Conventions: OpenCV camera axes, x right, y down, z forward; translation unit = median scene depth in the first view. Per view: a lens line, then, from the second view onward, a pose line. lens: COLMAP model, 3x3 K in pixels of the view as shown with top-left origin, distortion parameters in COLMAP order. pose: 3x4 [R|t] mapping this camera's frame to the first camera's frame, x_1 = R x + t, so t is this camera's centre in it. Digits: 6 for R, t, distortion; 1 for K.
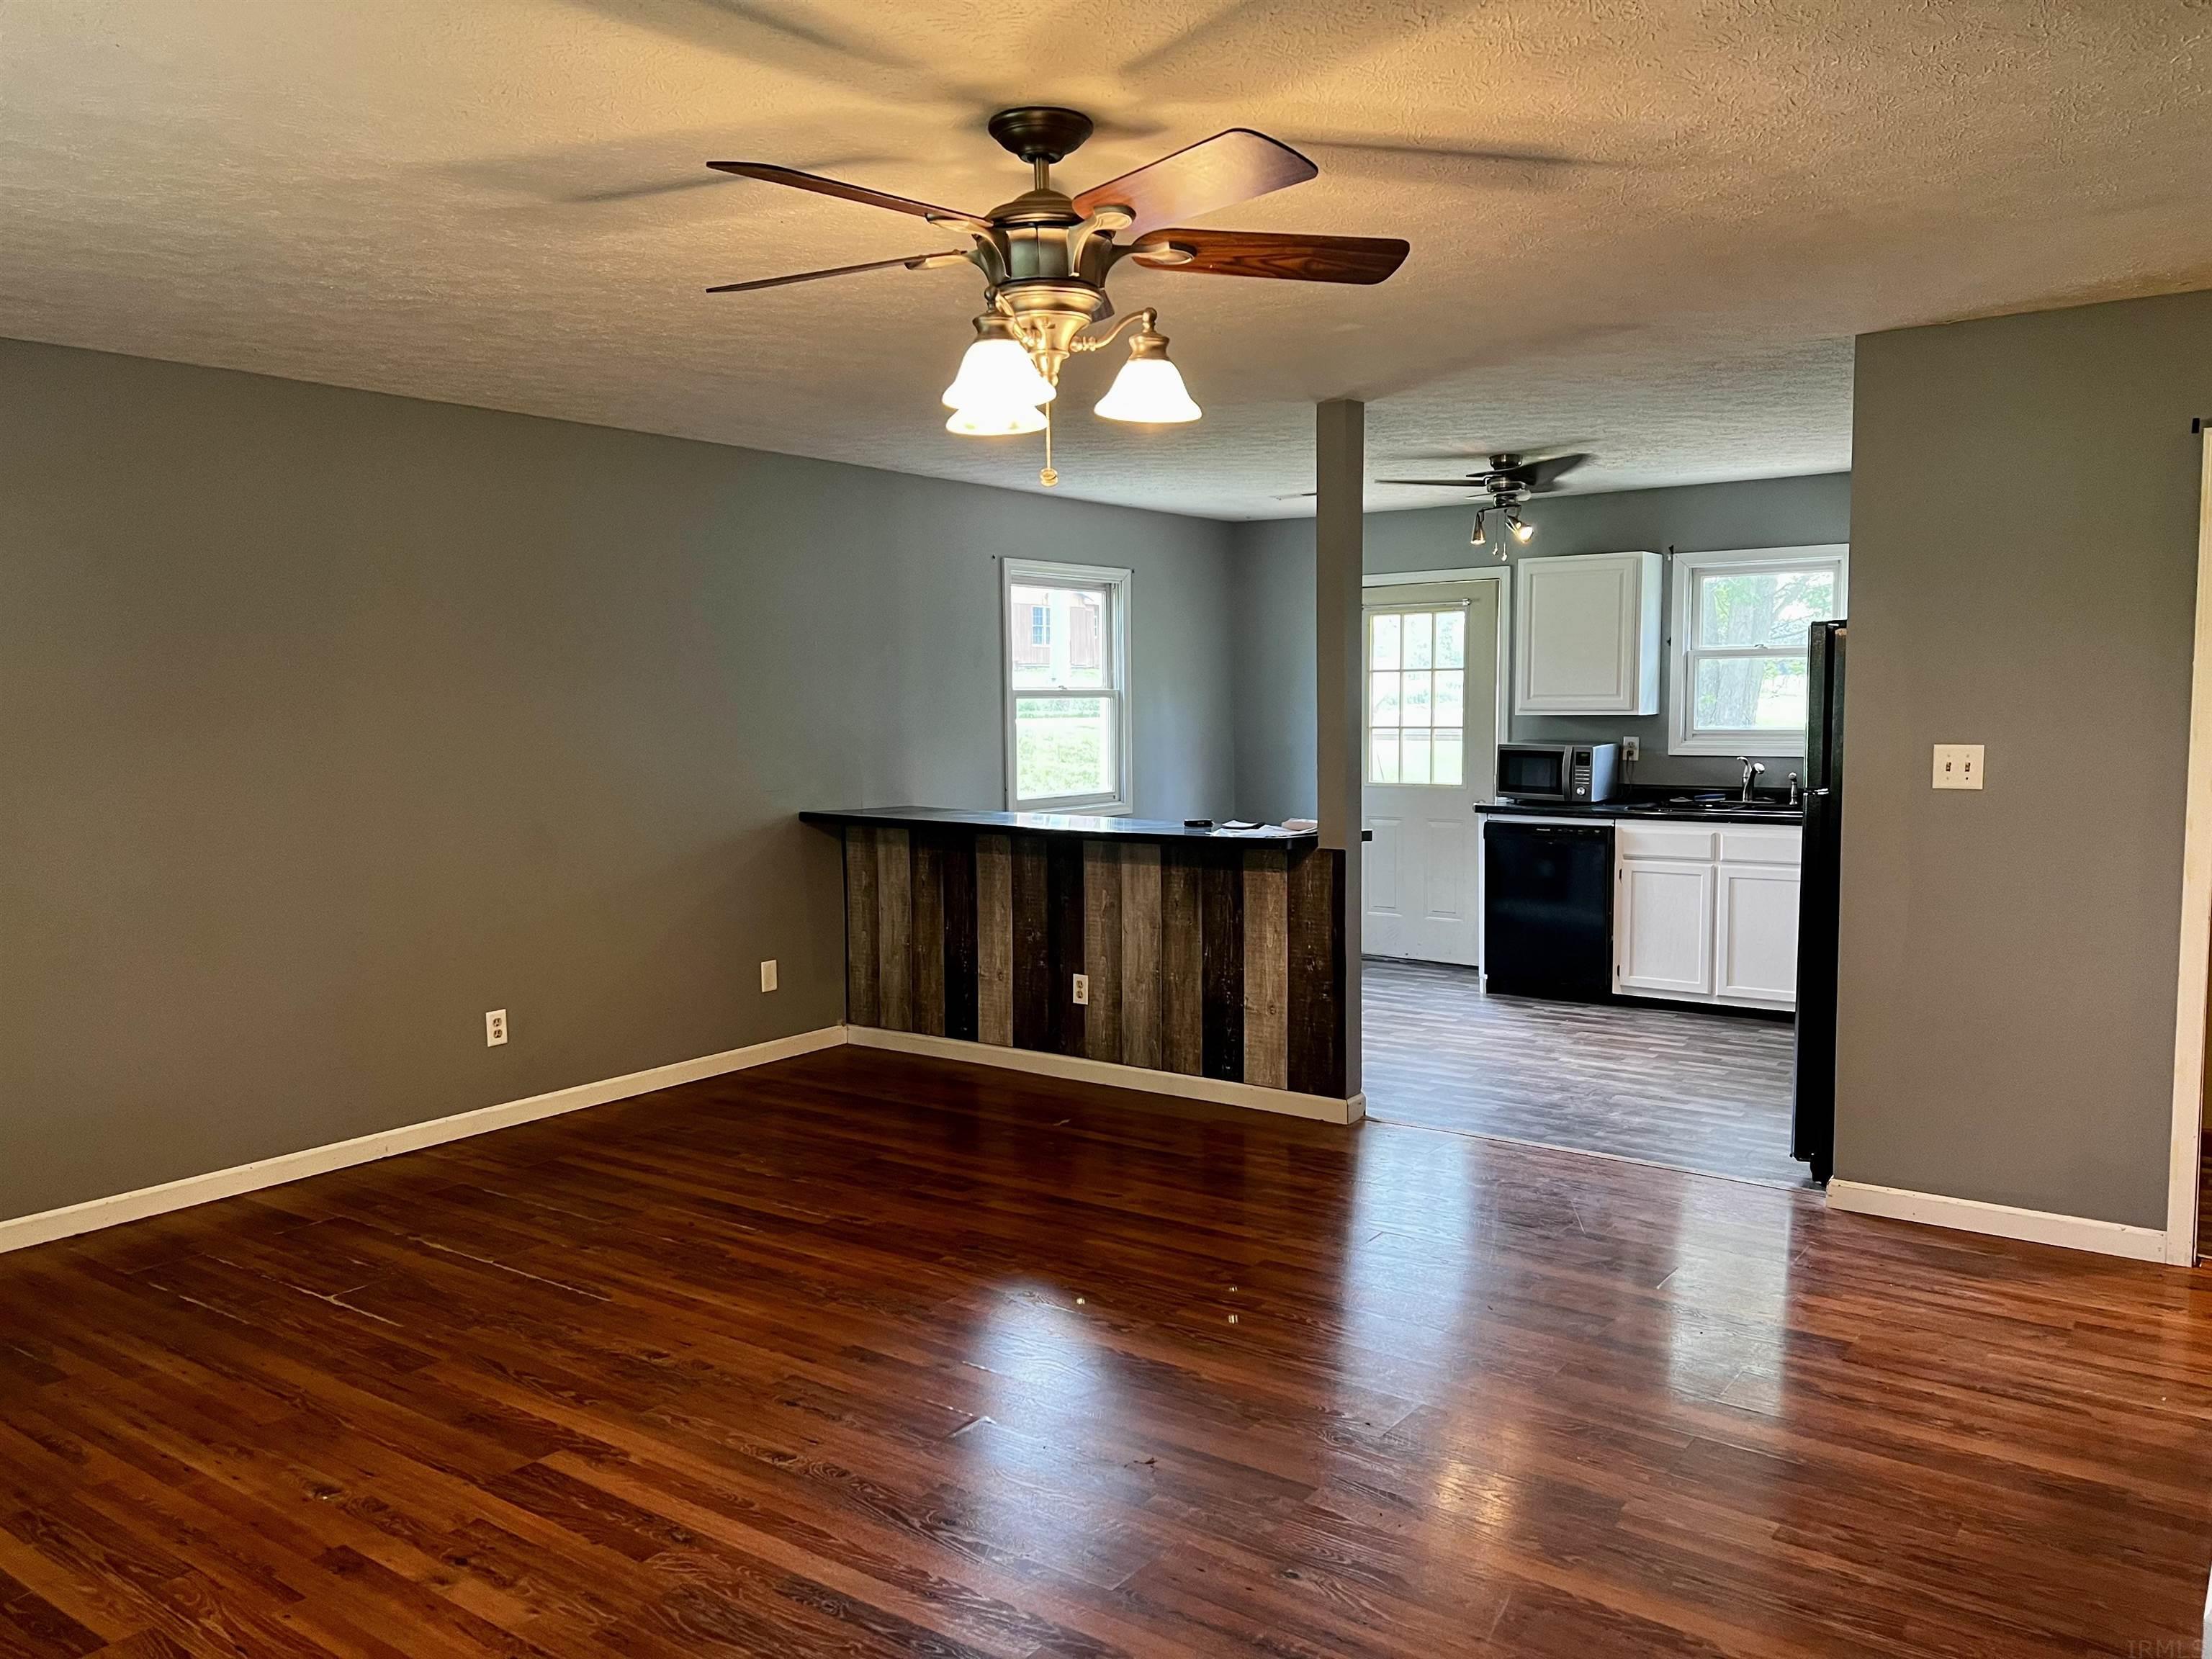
lens RADIAL K [[1686.7, 0, 1119.5], [0, 1686.7, 818.1], [0, 0, 1]] dist [0.066703, -0.070024]
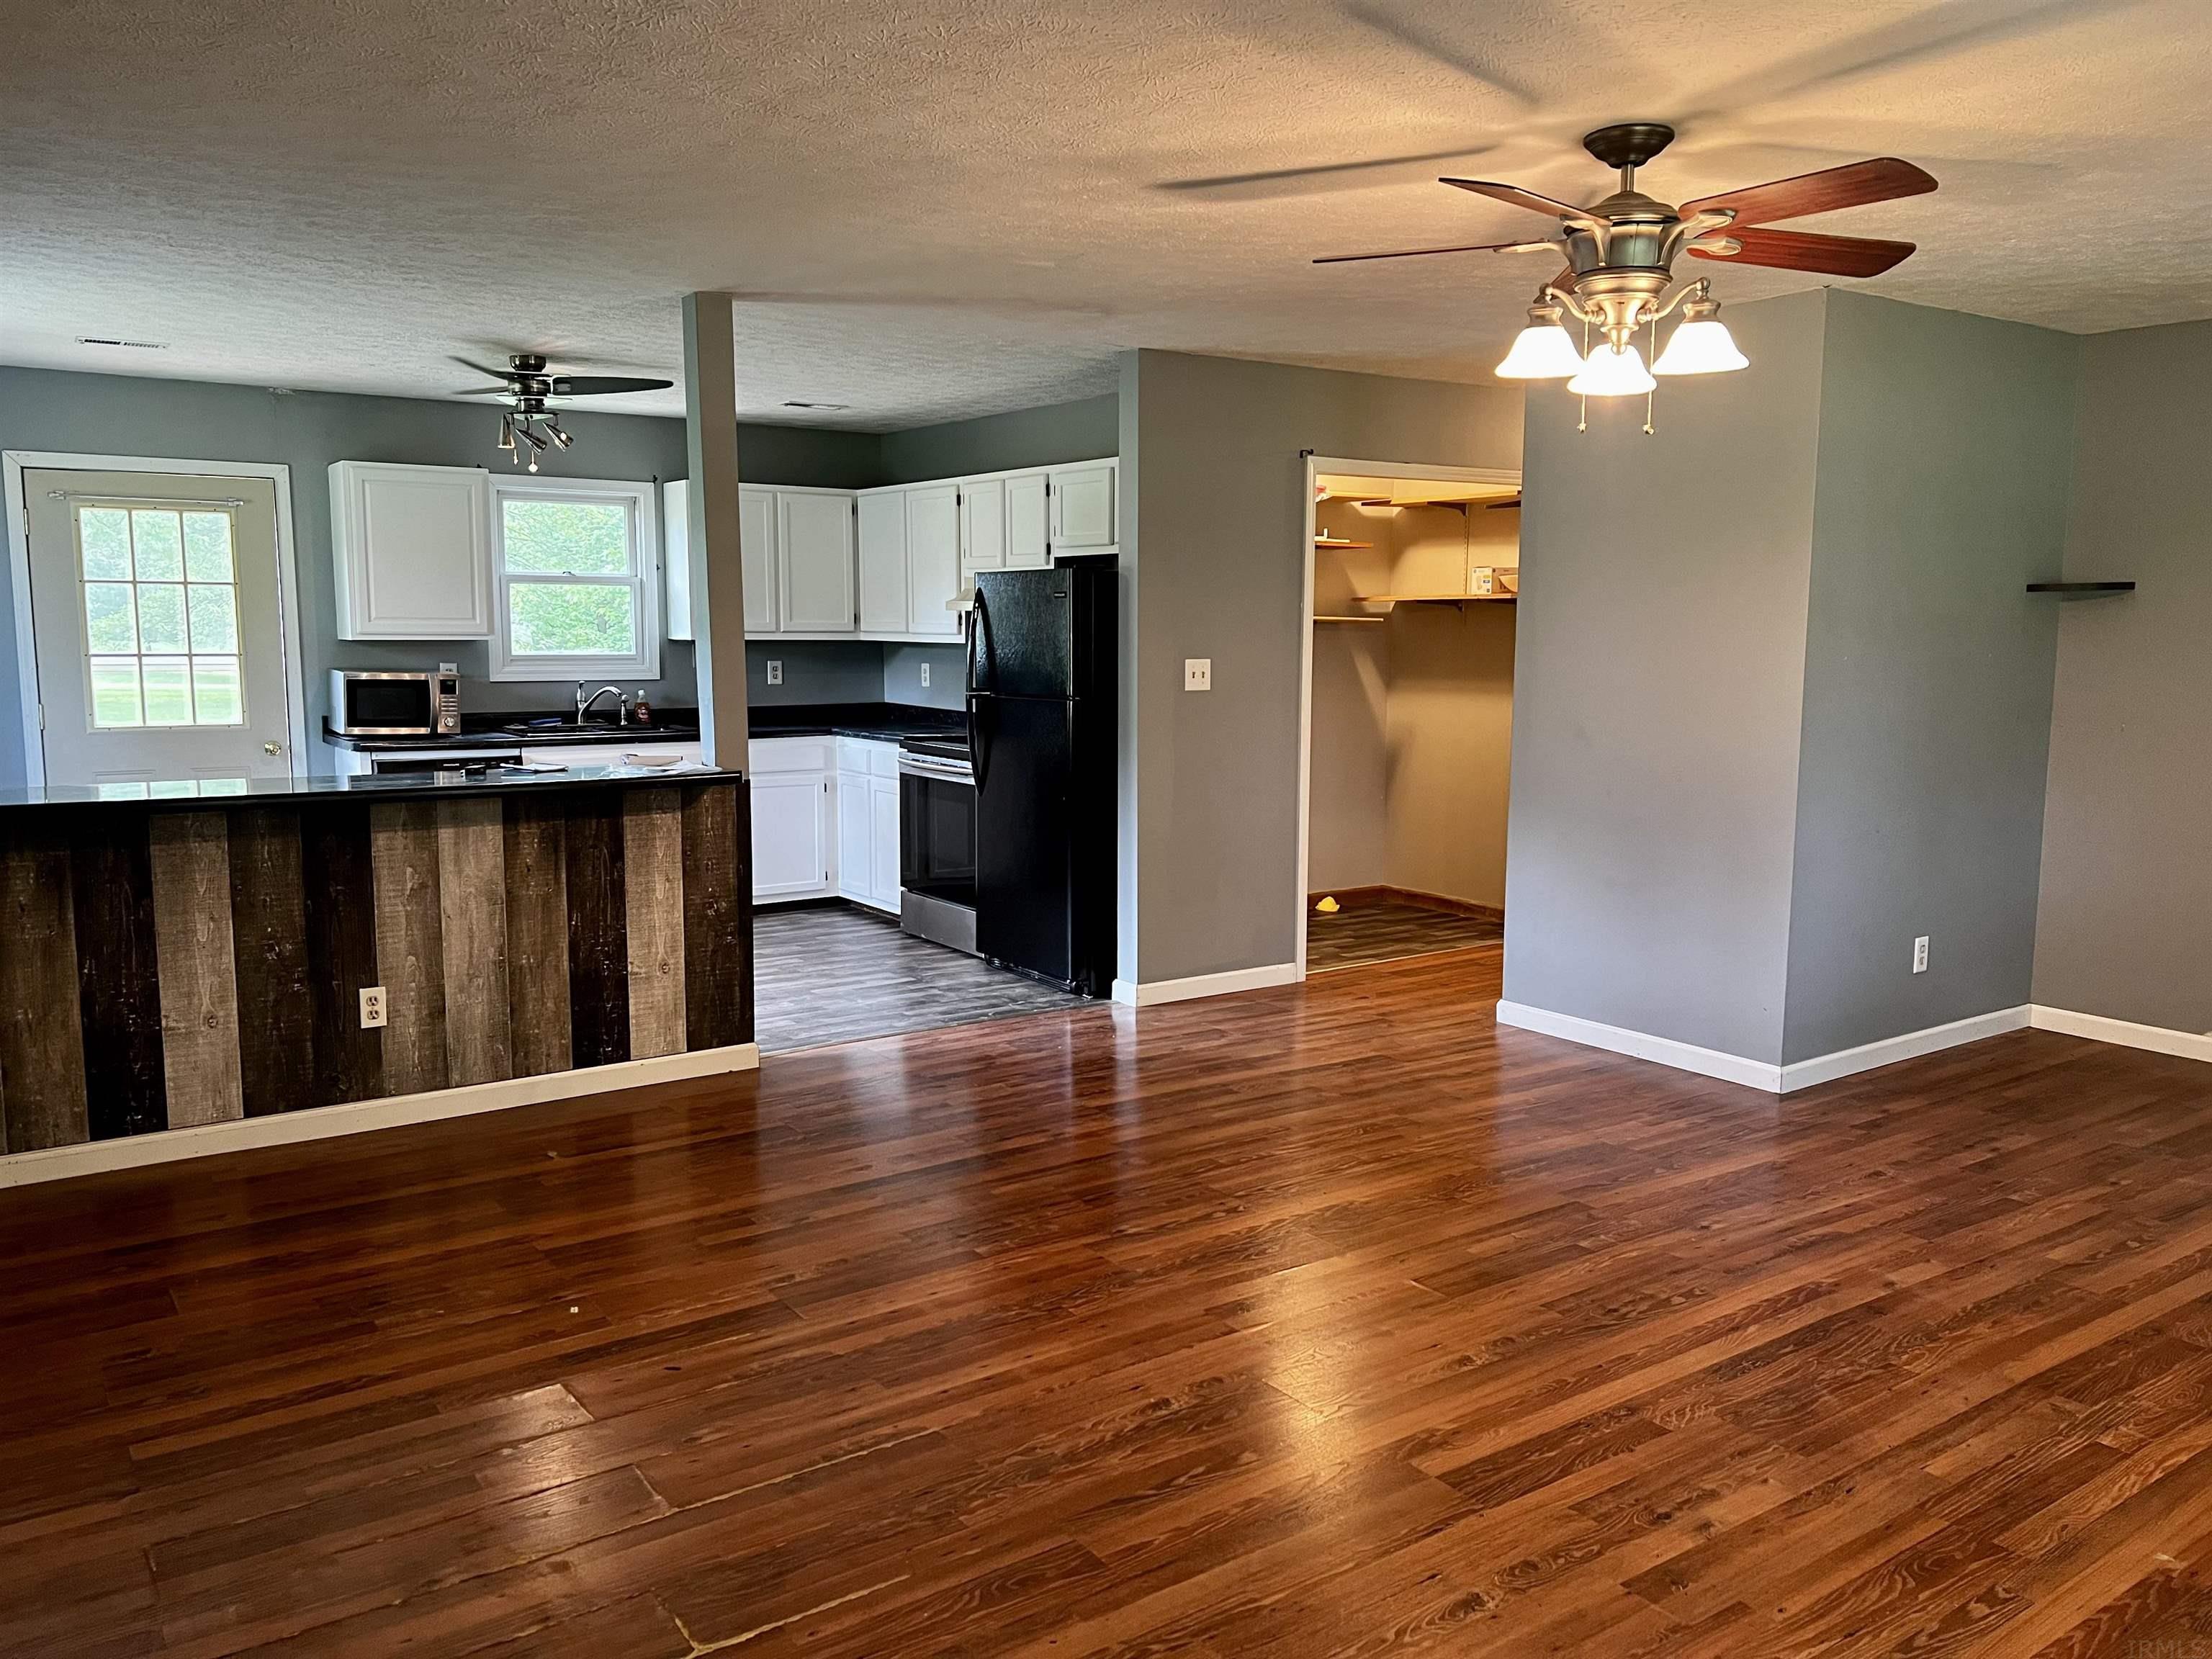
lens RADIAL K [[1686.7, 0, 1092.9], [0, 1686.7, 830.5], [0, 0, 1]] dist [0.066703, -0.070024]
pose [[0.315575, -0.106630, 0.942890, -0.693105], [0.062427, 0.993846, 0.091499, -0.027687], [-0.946845, 0.029987, 0.320290, 0.507519]]
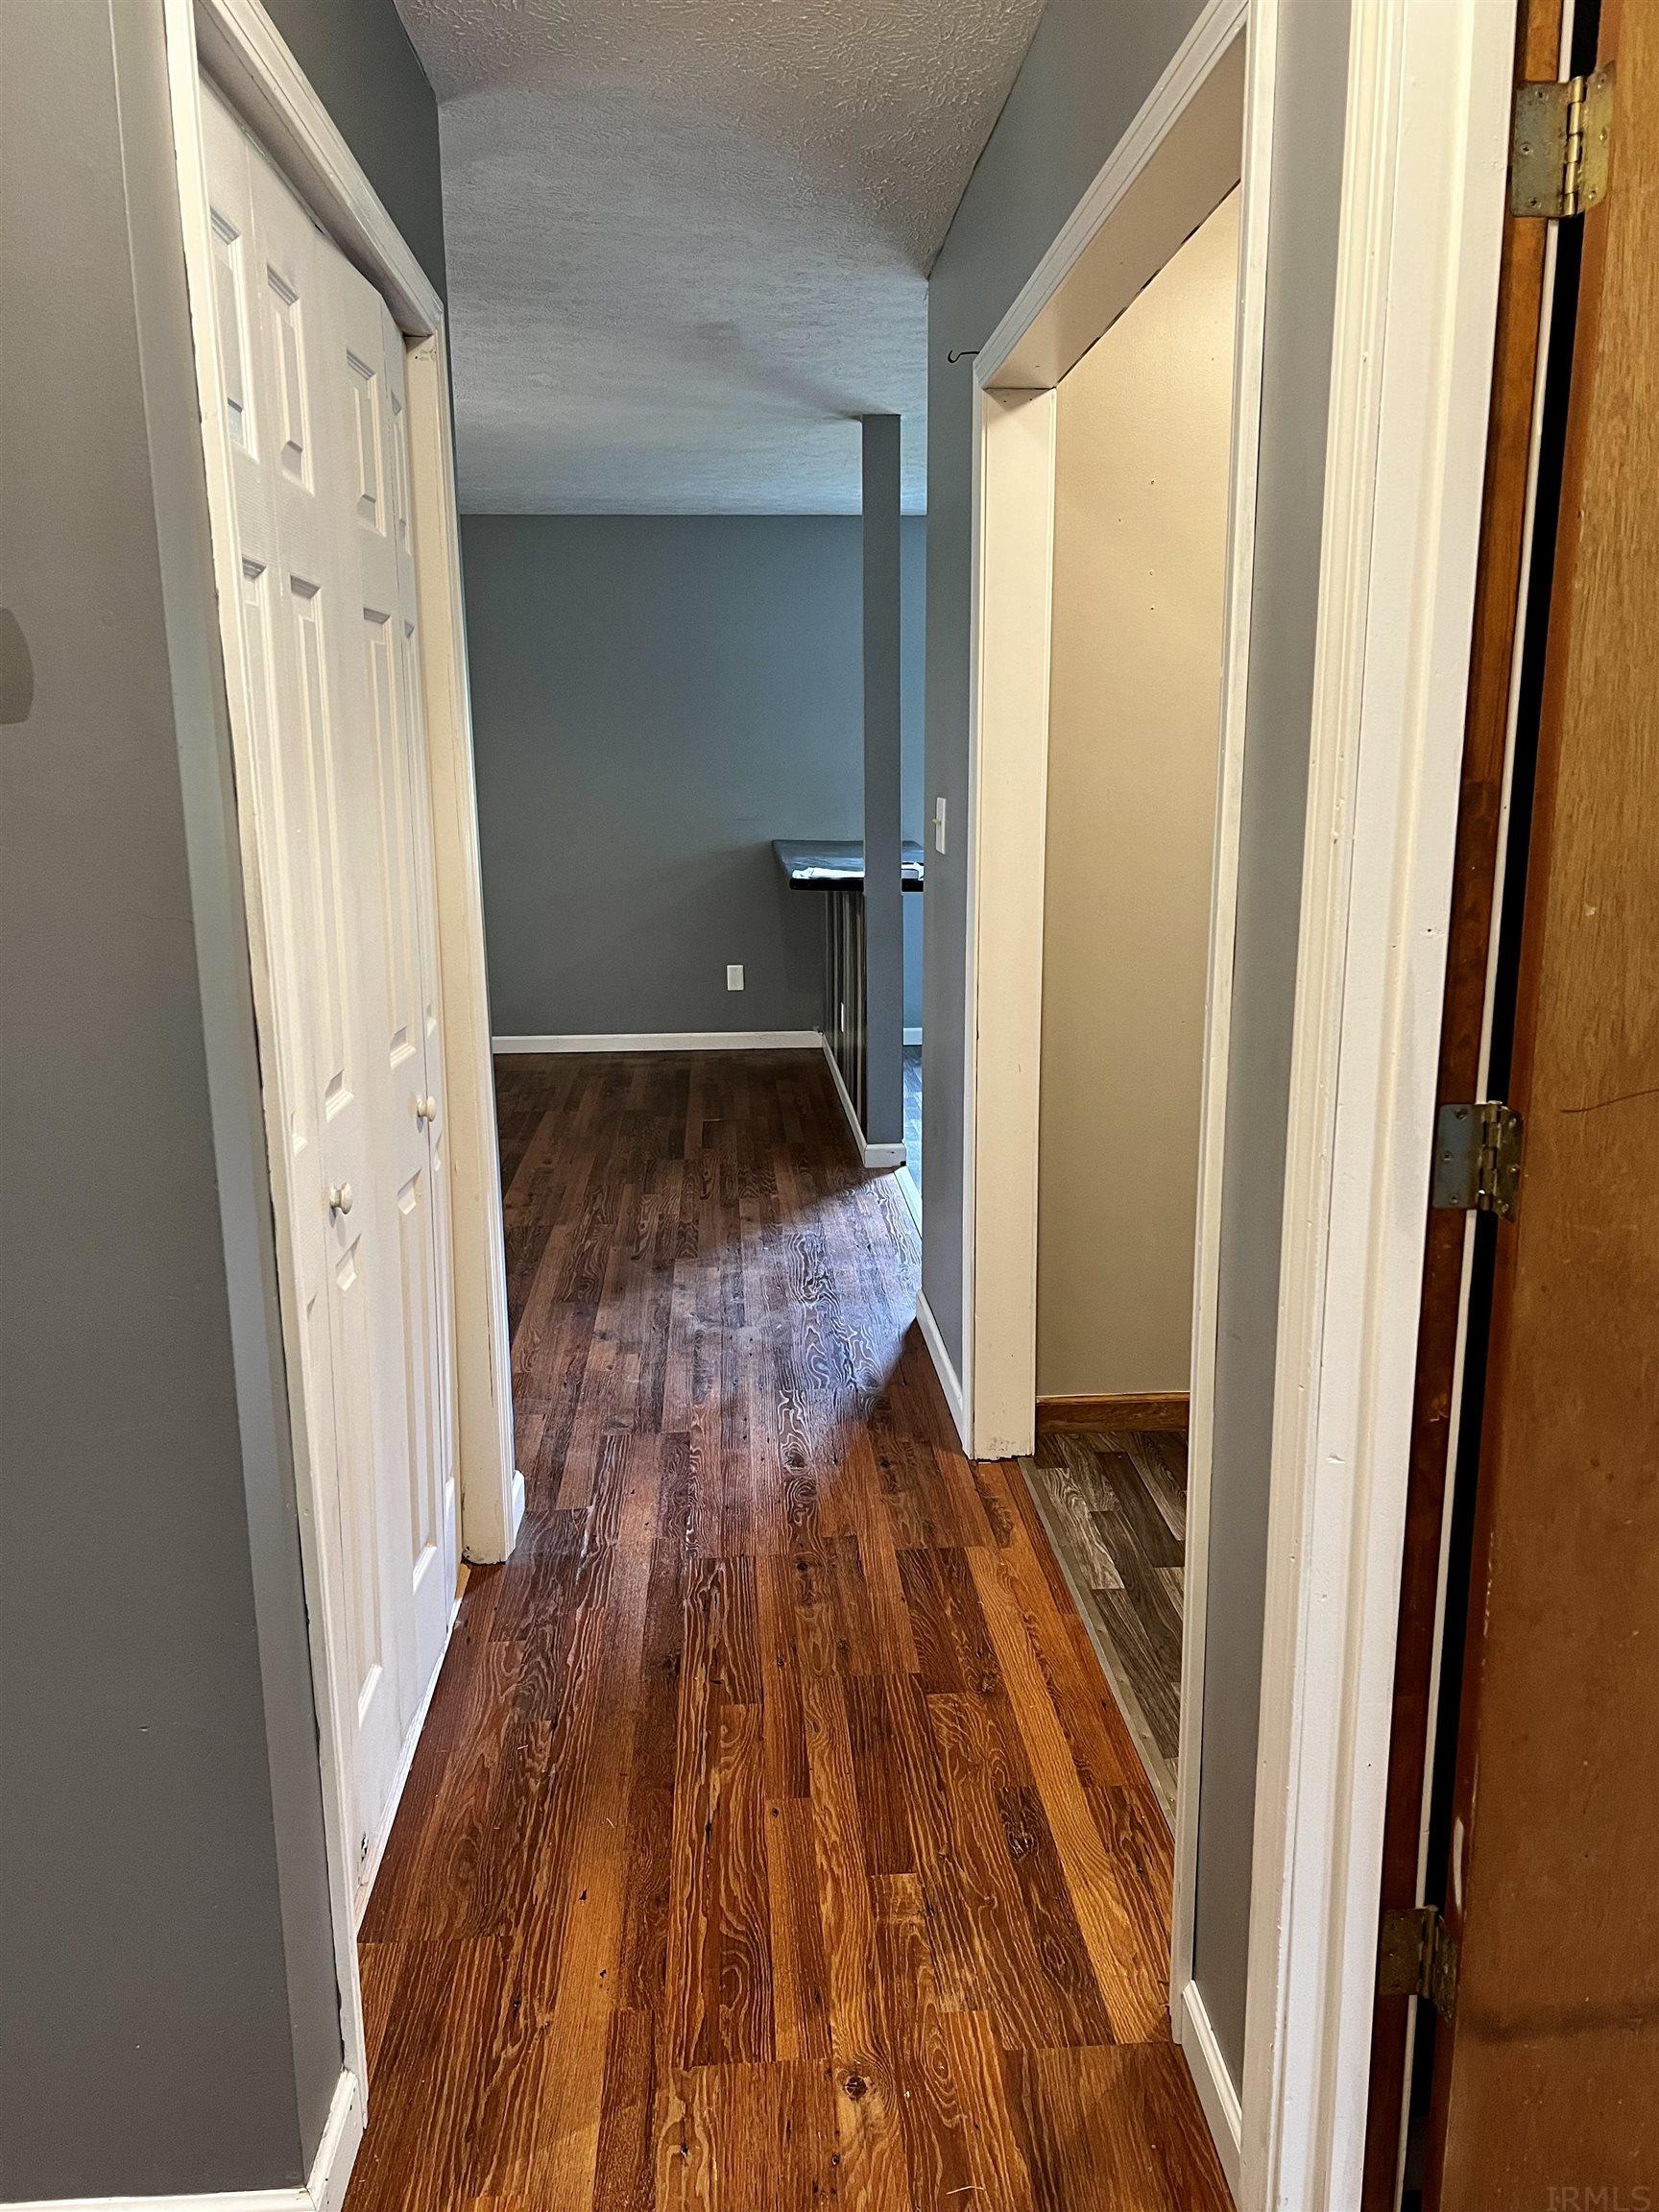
lens RADIAL K [[1686.7, 0, 839.0], [0, 1686.7, 1096.4], [0, 0, 1]] dist [0.066703, -0.070024]
pose [[0.651304, 0.166189, -0.740394, 0.854715], [-0.073228, 0.984934, 0.156661, -0.017272], [0.755275, -0.047816, 0.653662, 0.336168]]
